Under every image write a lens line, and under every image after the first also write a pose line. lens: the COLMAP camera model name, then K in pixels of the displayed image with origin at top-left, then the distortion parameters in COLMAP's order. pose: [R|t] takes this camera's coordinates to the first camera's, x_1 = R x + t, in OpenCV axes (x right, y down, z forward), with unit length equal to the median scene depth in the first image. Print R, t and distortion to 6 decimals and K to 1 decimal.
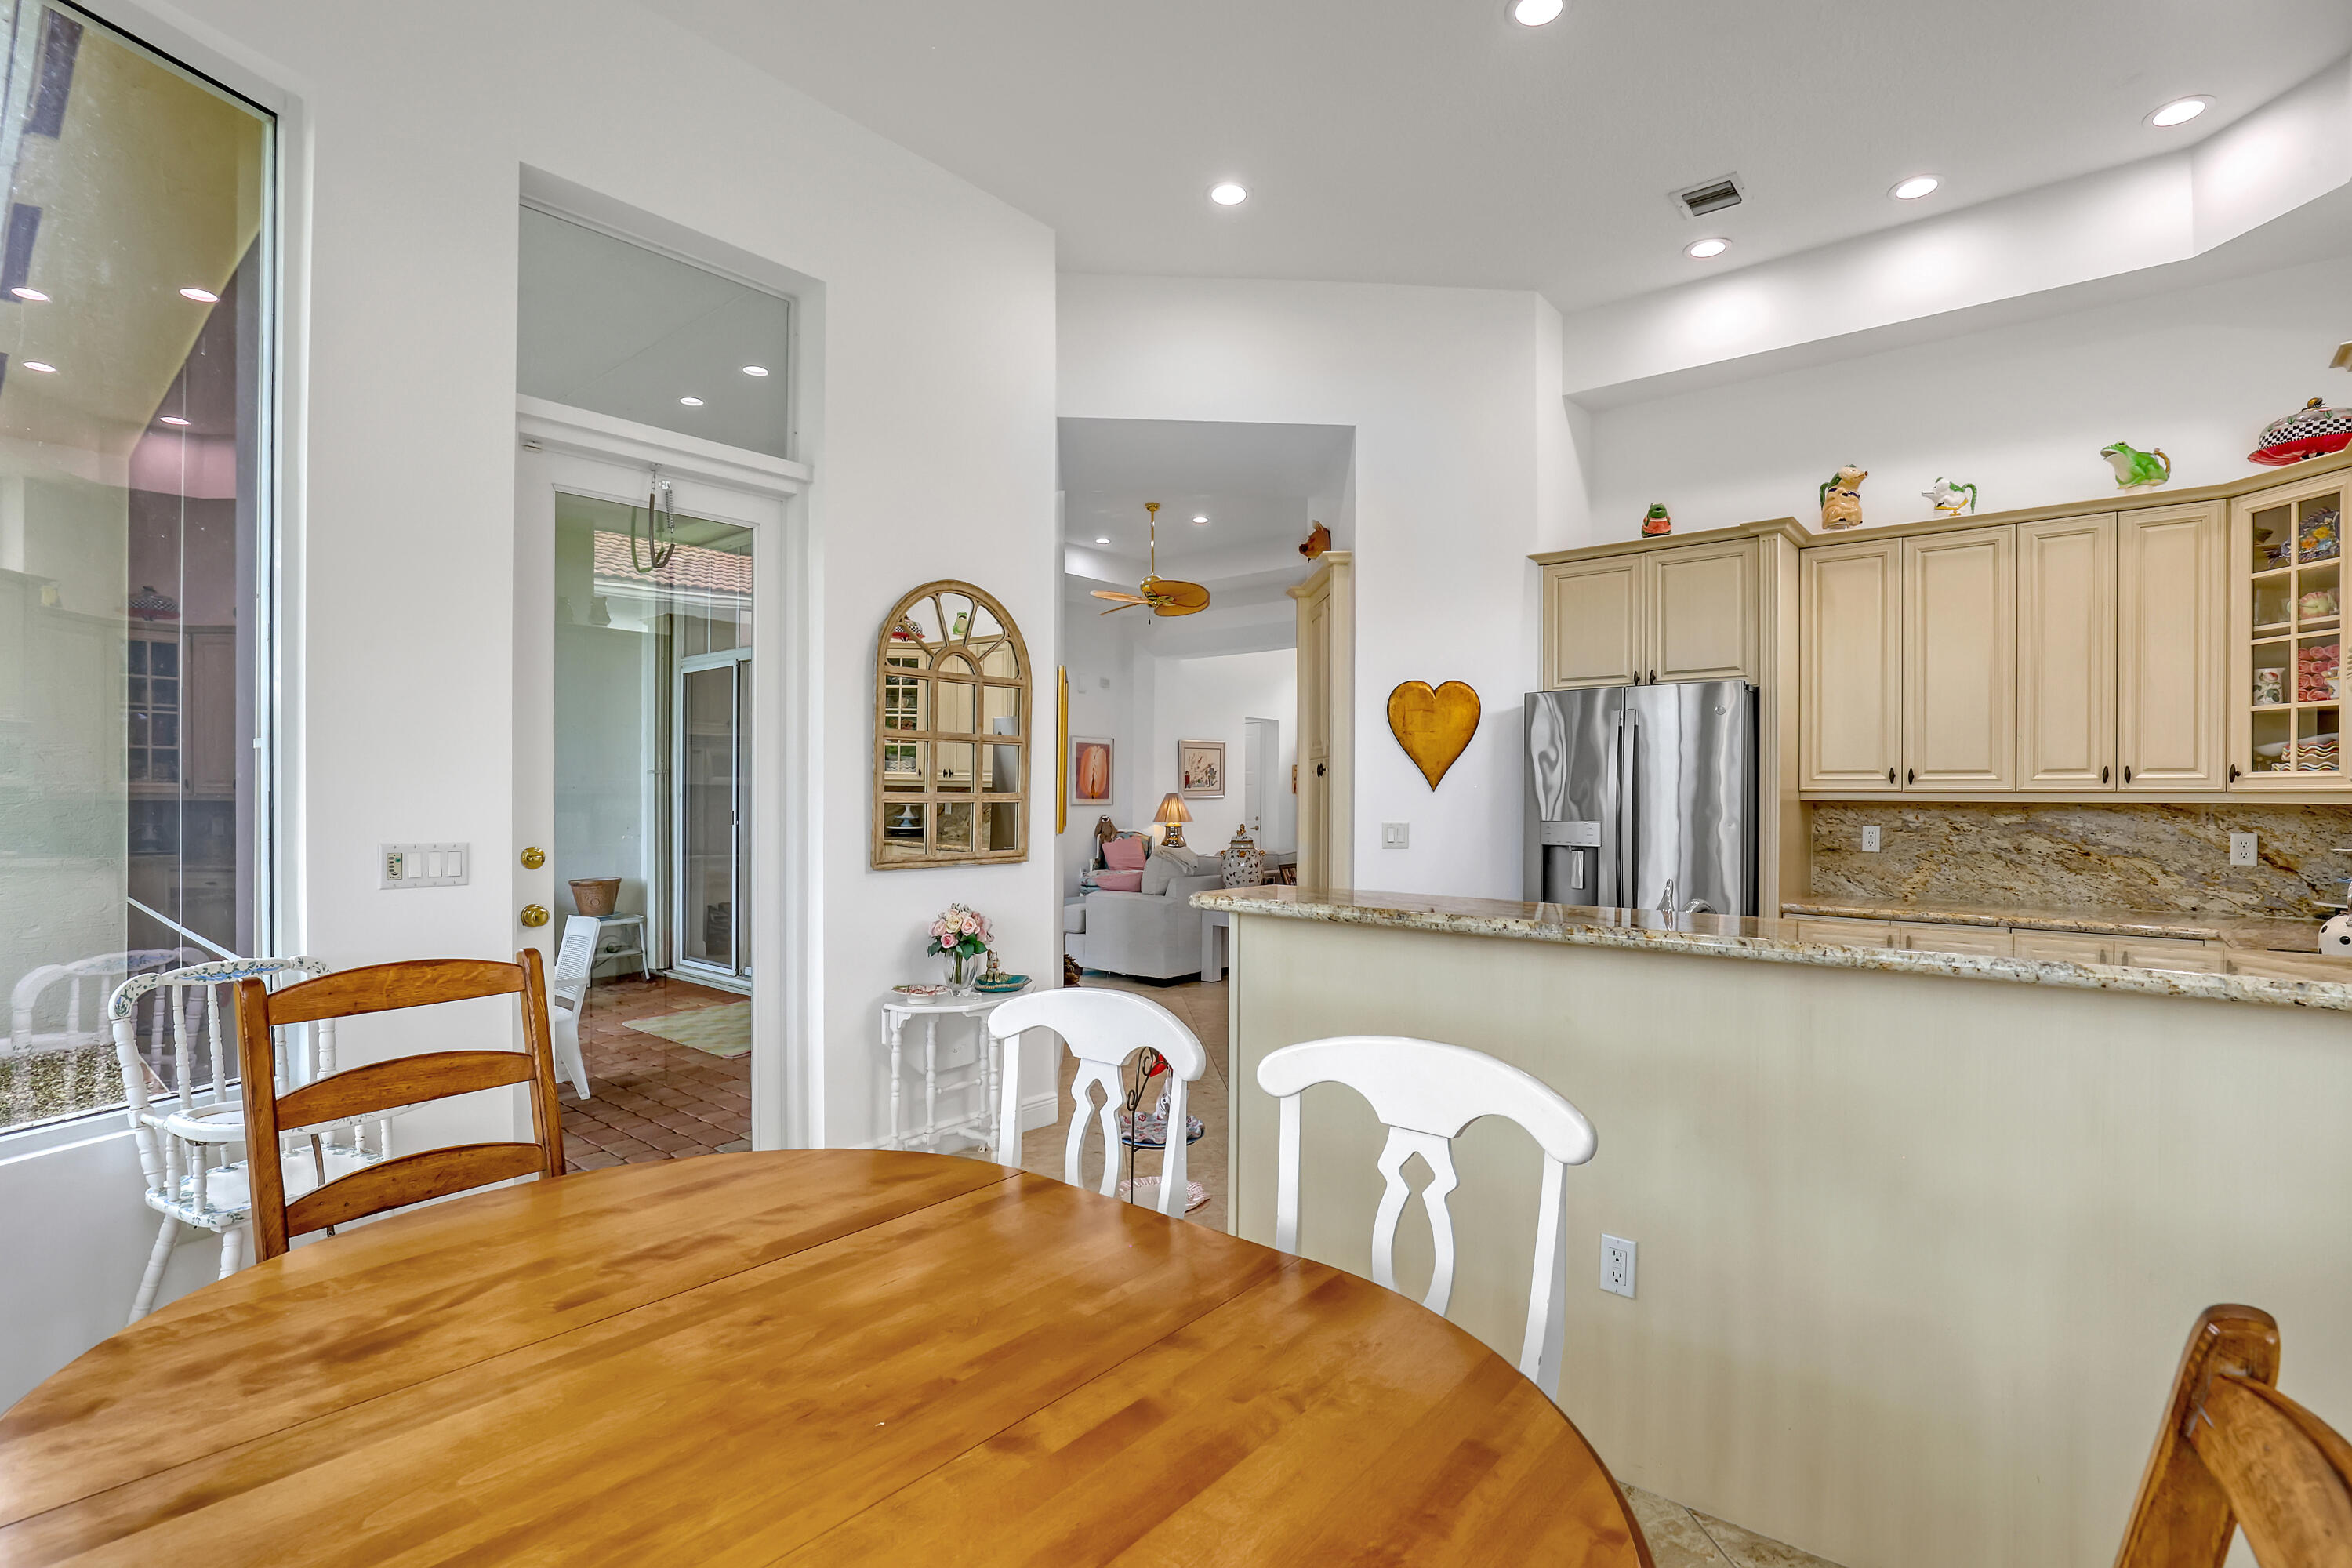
lens RADIAL K [[1094.6, 0, 1179.8], [0, 1094.6, 790.2], [0, 0, 1]] dist [-0.020908, -0.000659]
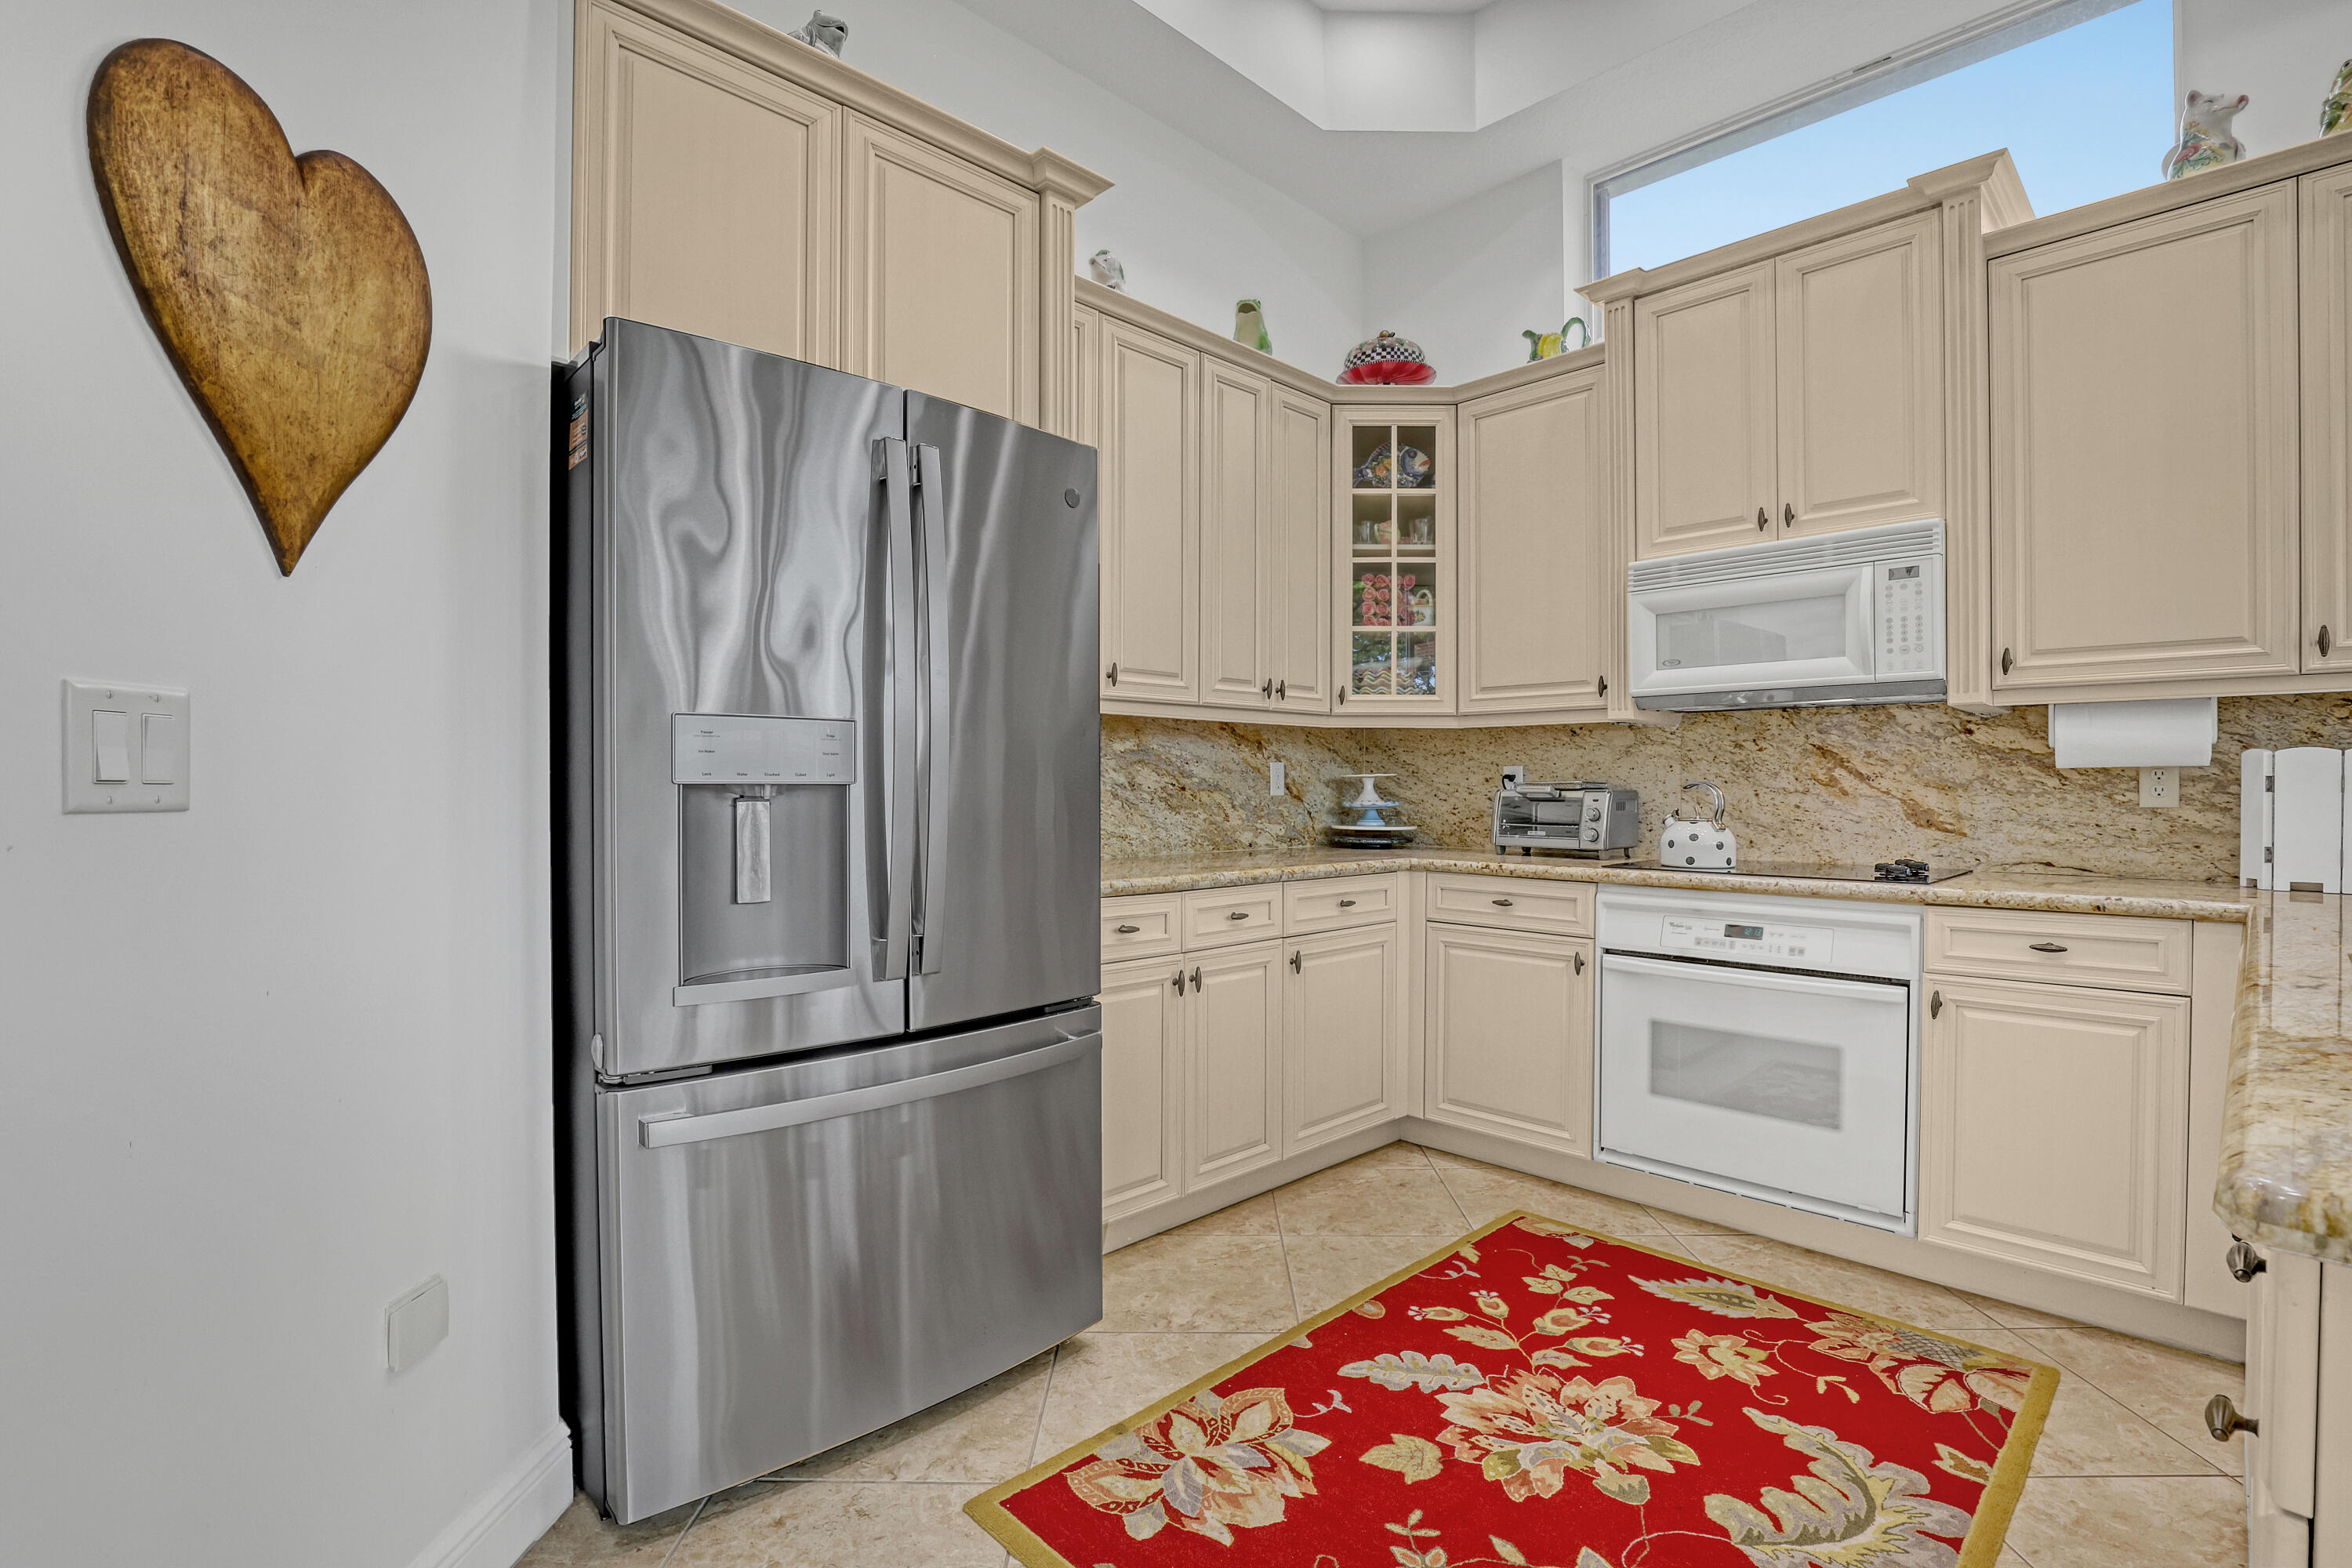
lens RADIAL K [[1094.6, 0, 1174.7], [0, 1094.6, 781.8], [0, 0, 1]] dist [-0.020908, -0.000659]
pose [[0.074986, 0.003226, 0.997179, 0.010960], [-0.006918, 0.999972, -0.002715, 0.058786], [-0.997161, -0.006695, 0.075007, 0.981208]]
